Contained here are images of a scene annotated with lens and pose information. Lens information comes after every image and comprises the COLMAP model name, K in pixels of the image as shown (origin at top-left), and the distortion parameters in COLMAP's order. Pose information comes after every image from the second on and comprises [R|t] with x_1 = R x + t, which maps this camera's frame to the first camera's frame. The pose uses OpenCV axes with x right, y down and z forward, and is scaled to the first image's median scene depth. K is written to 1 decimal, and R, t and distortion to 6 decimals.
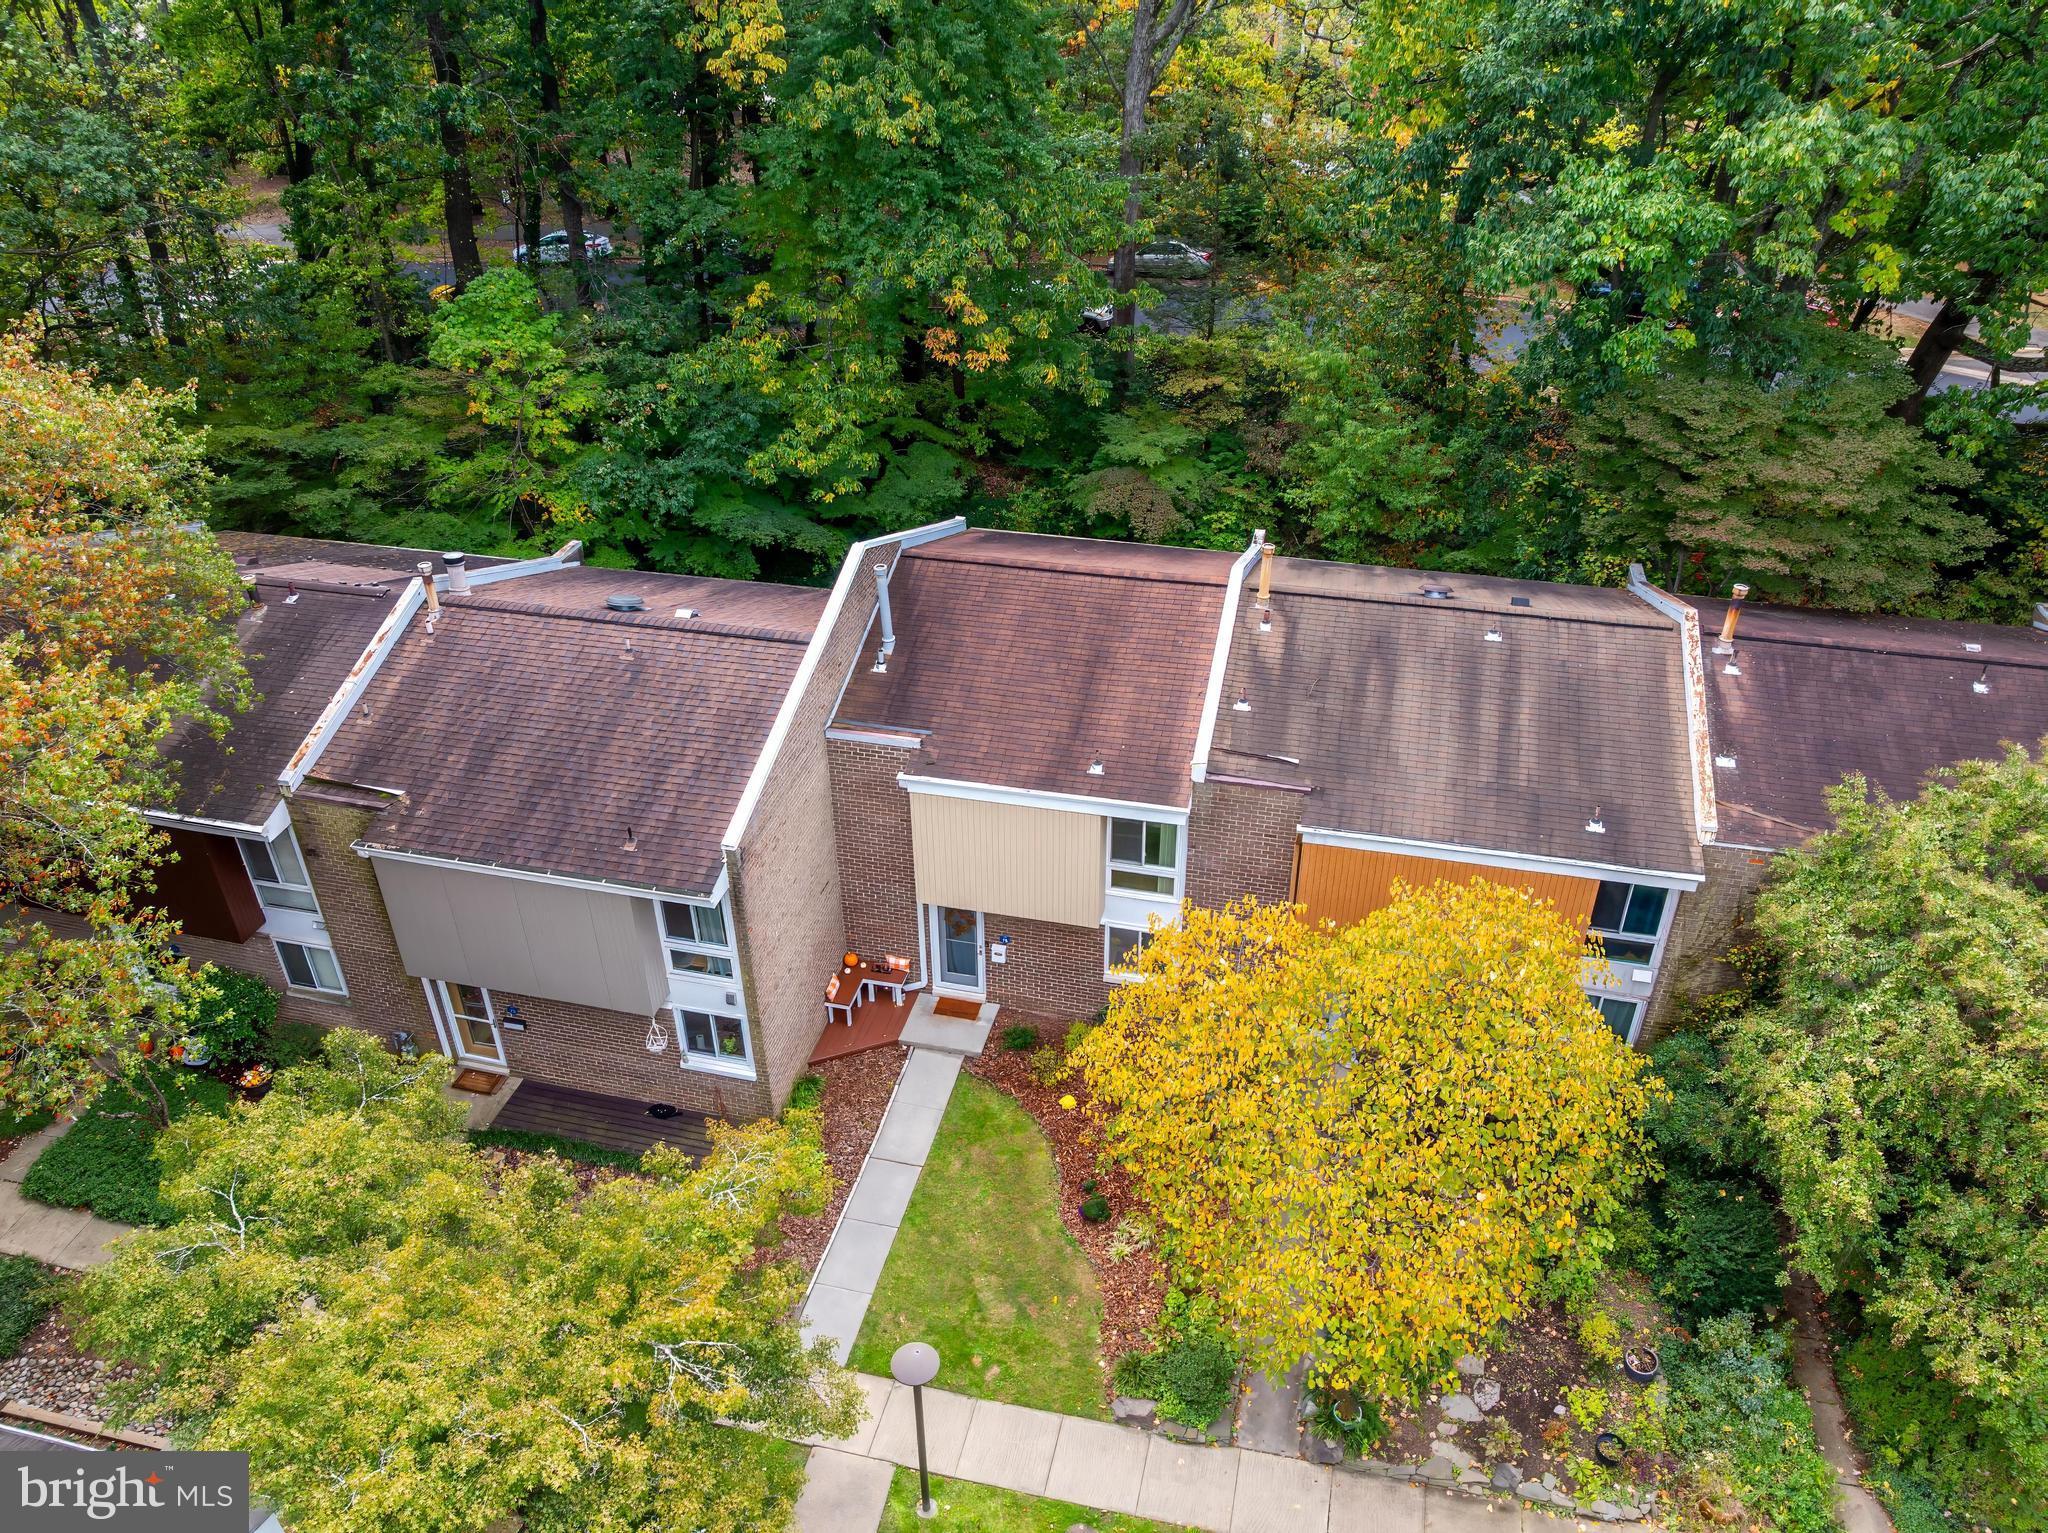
lens RADIAL K [[1434.9, 0, 1024.3], [0, 1434.9, 755.2], [0, 0, 1]] dist [-0.040267, -0.005713]
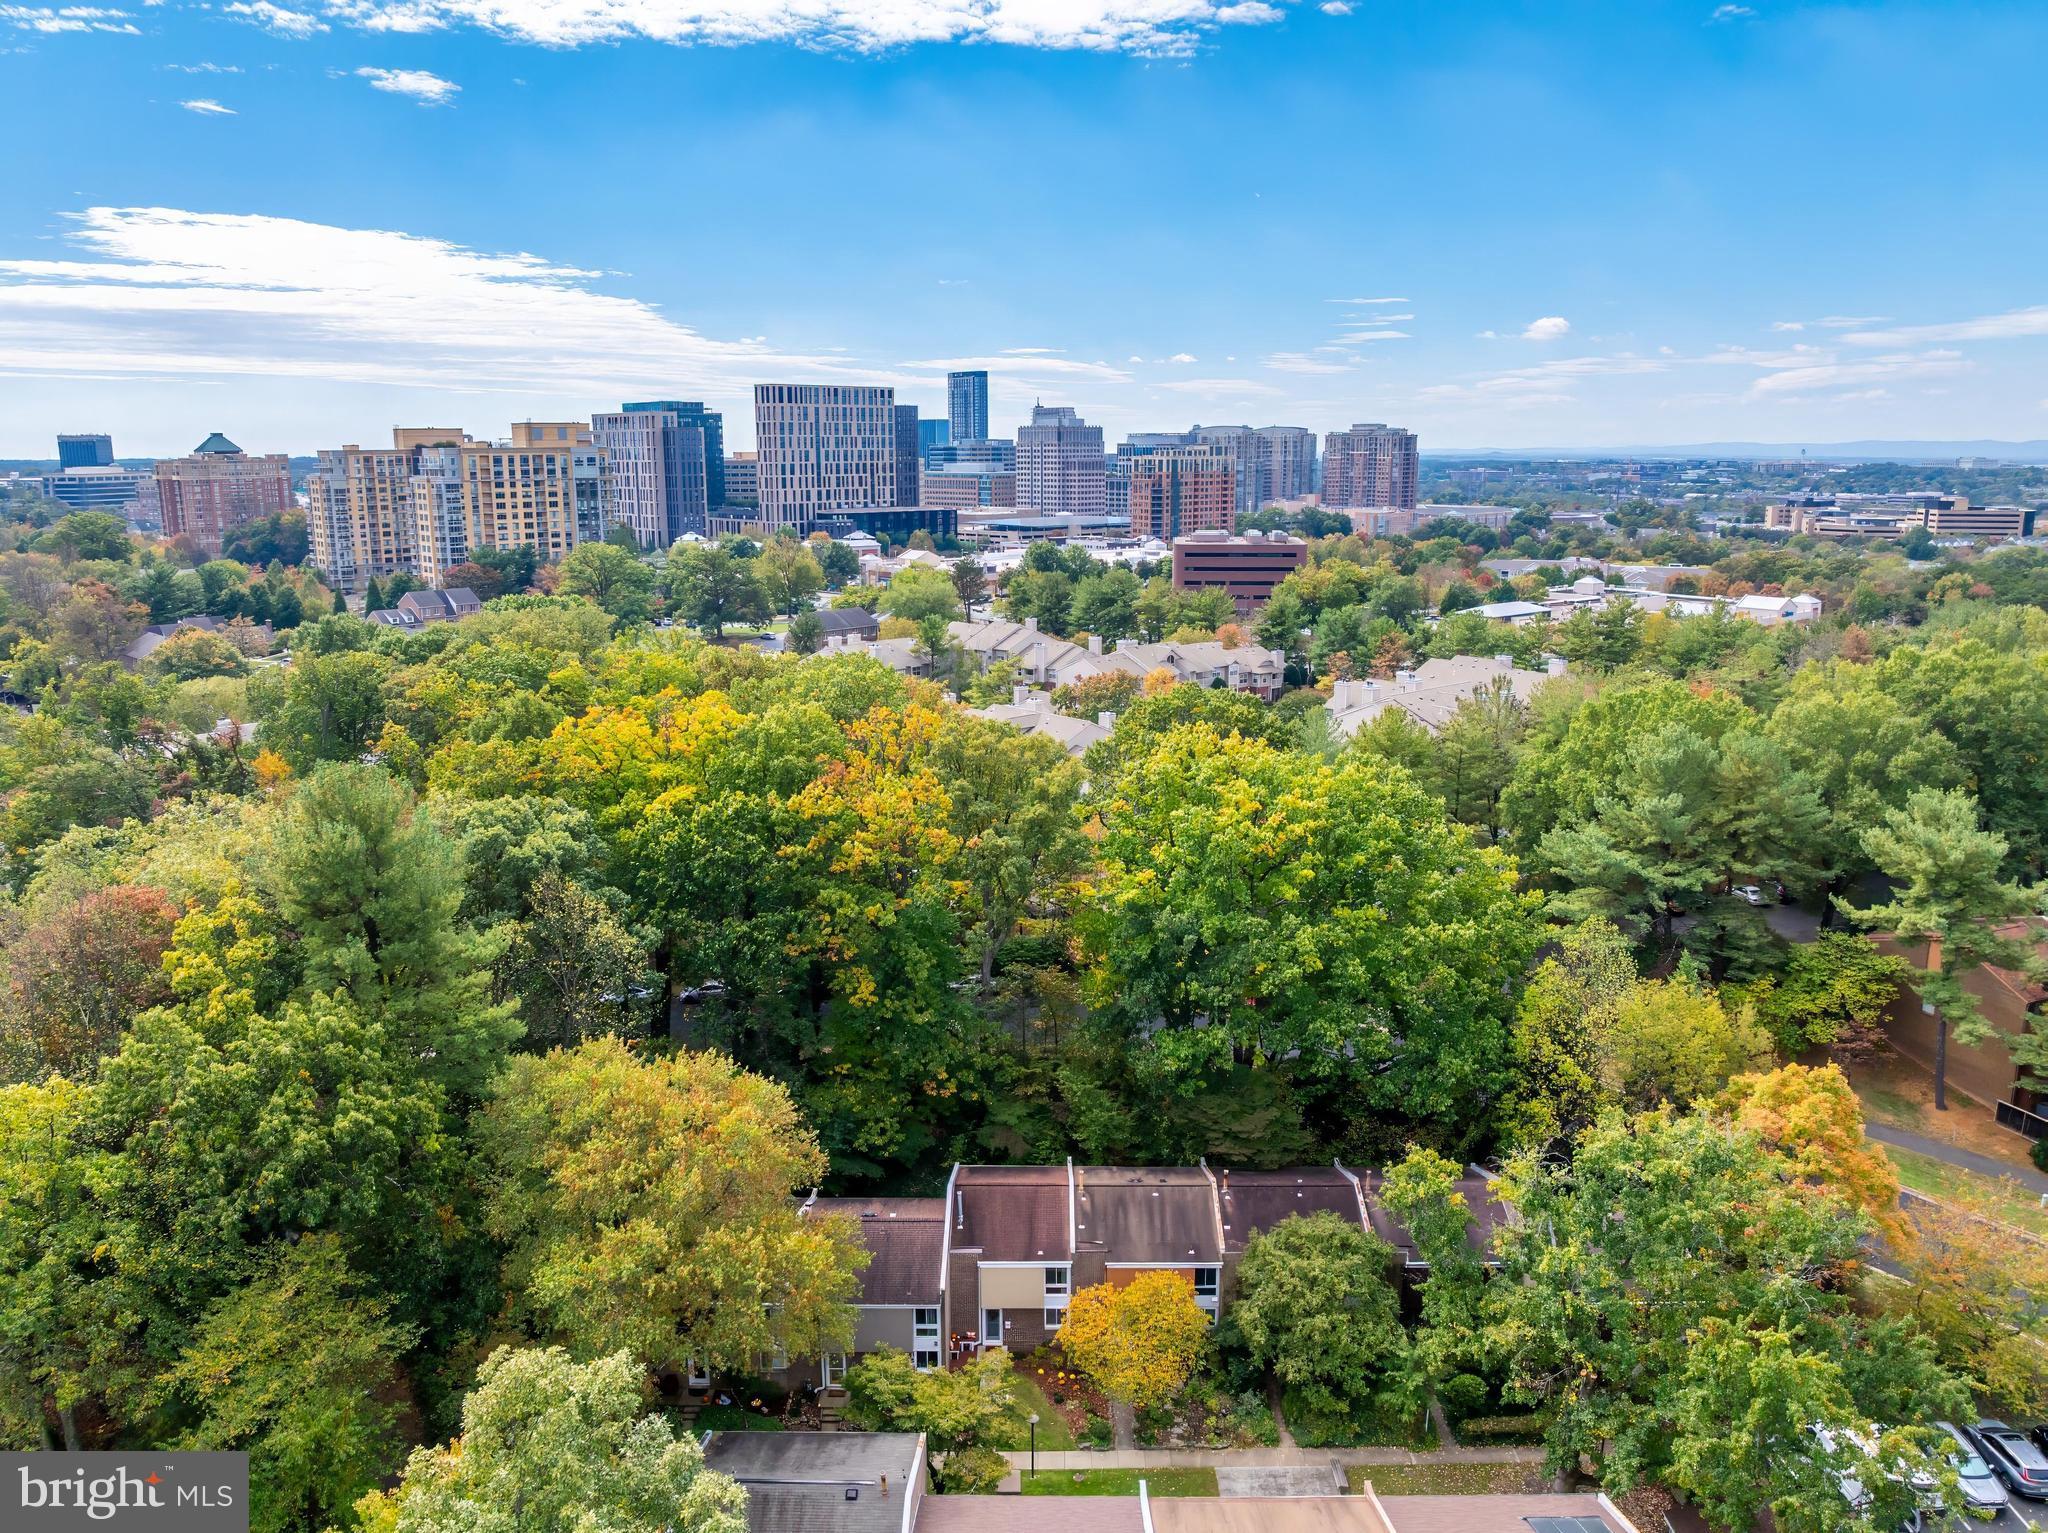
lens RADIAL K [[1434.9, 0, 1026.1], [0, 1434.9, 770.9], [0, 0, 1]] dist [-0.040267, -0.005713]
pose [[0.973715, -0.044474, 0.223385, -0.594227], [0.115920, 0.940997, -0.317943, 0.007141], [-0.196064, 0.335480, 0.921418, -2.101242]]
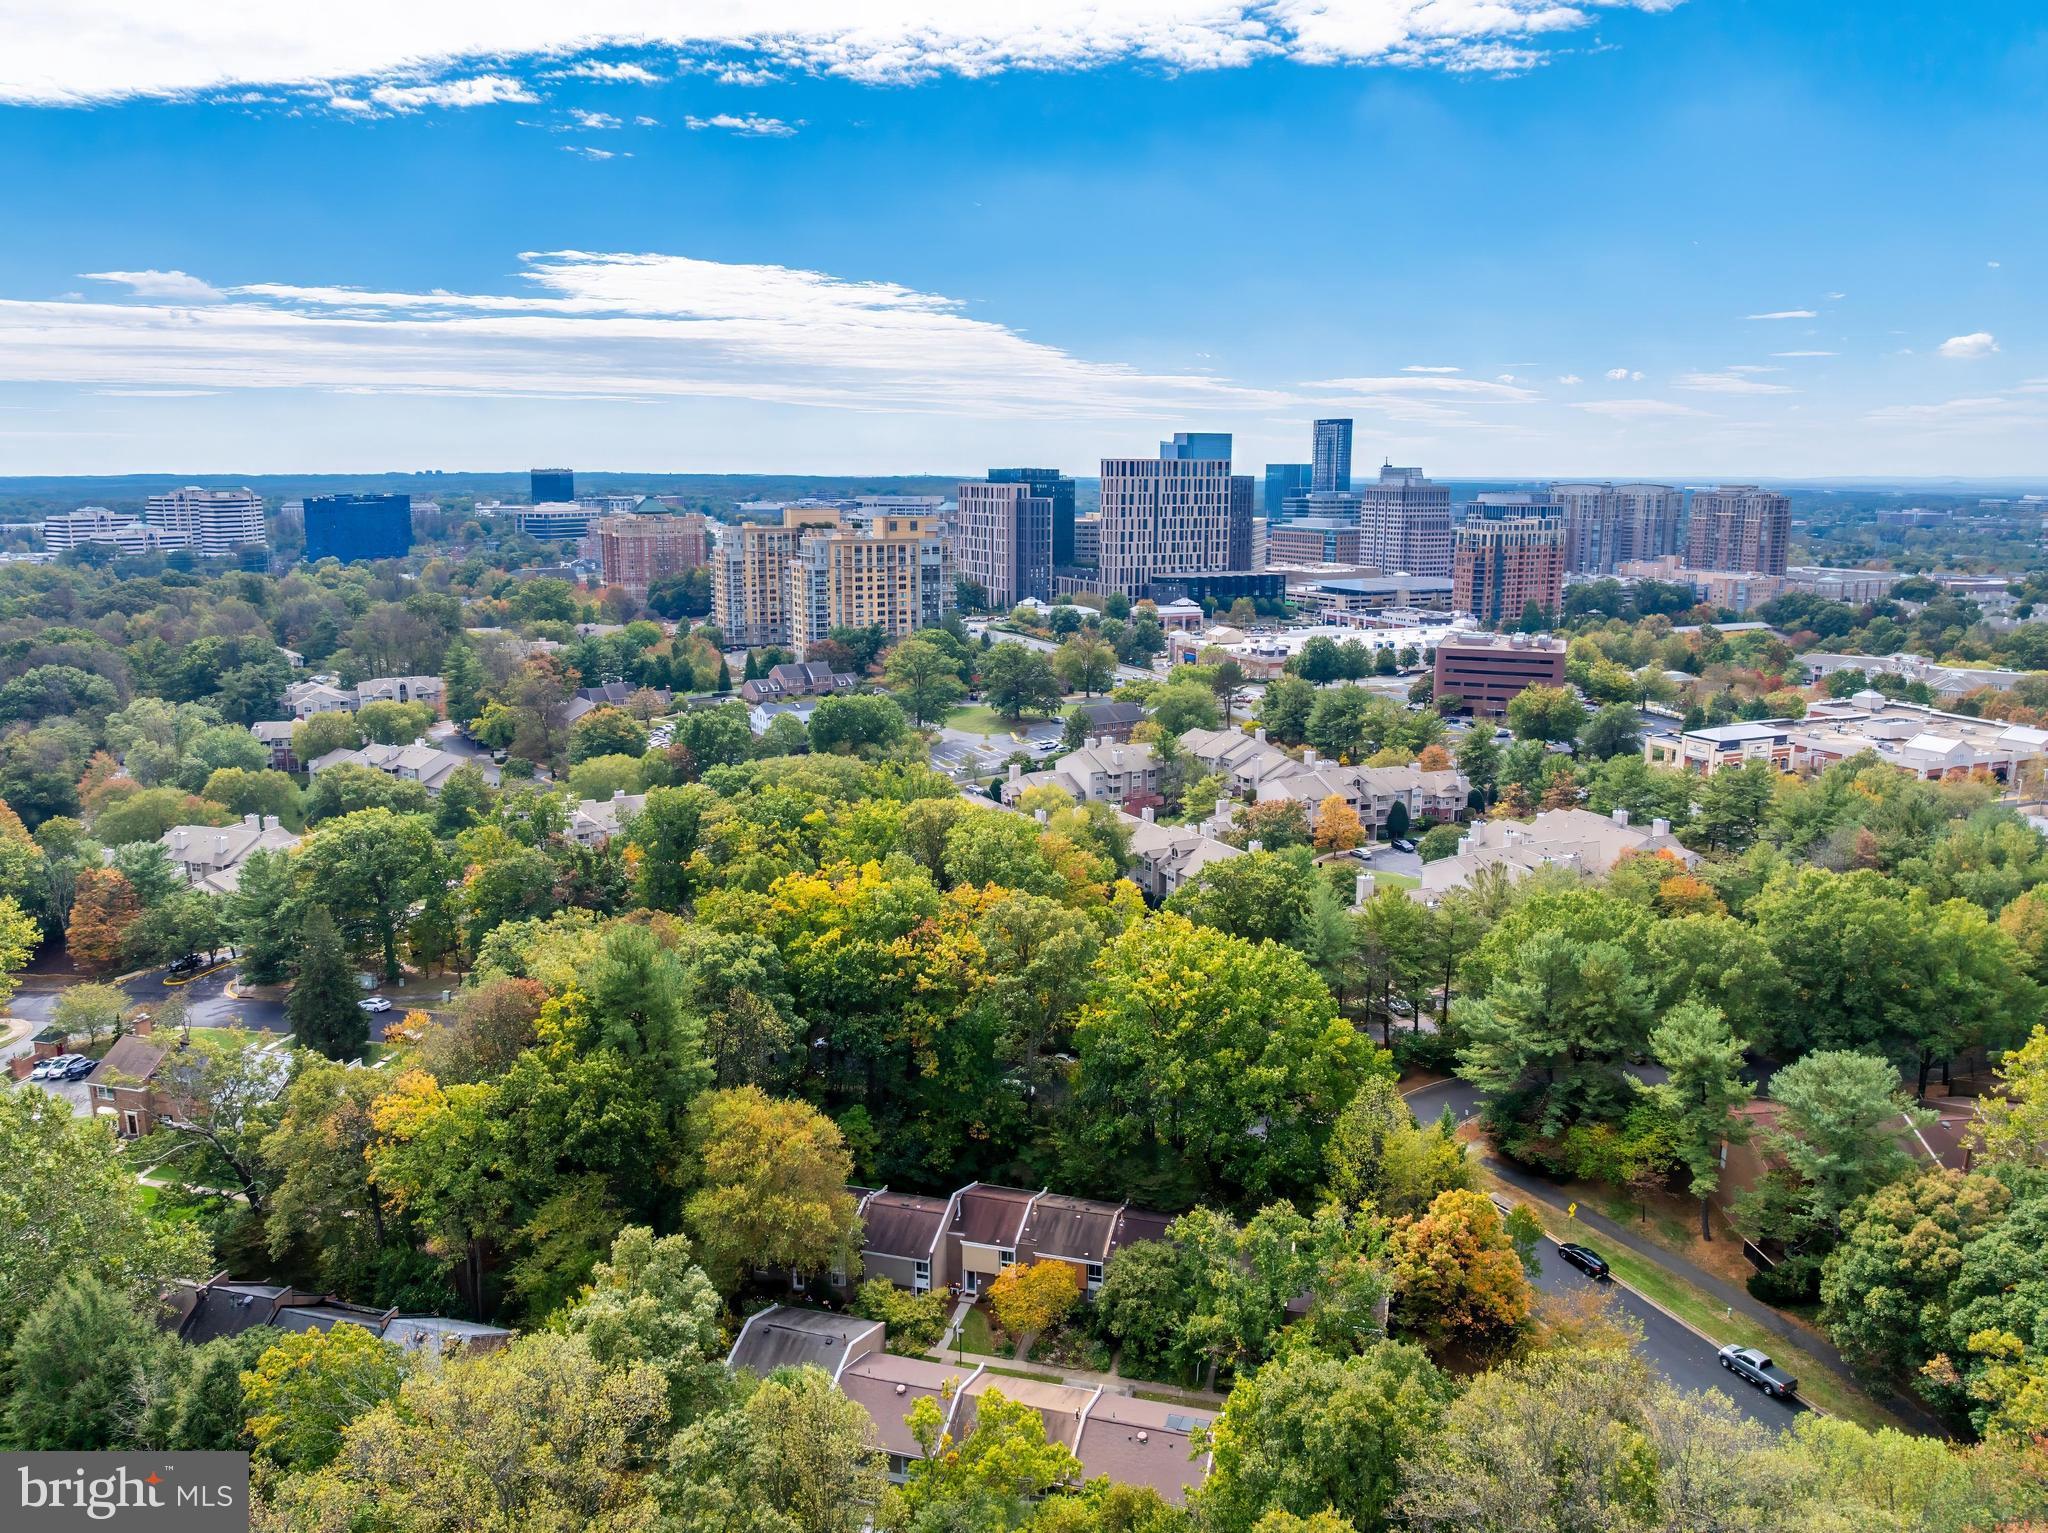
lens RADIAL K [[1434.9, 0, 1020.5], [0, 1434.9, 772.0], [0, 0, 1]] dist [-0.040267, -0.005713]
pose [[0.999178, 0.016306, -0.037110, 0.279750], [-0.028019, 0.939419, -0.341623, 0.169753], [0.029292, 0.342382, 0.939104, -4.207358]]
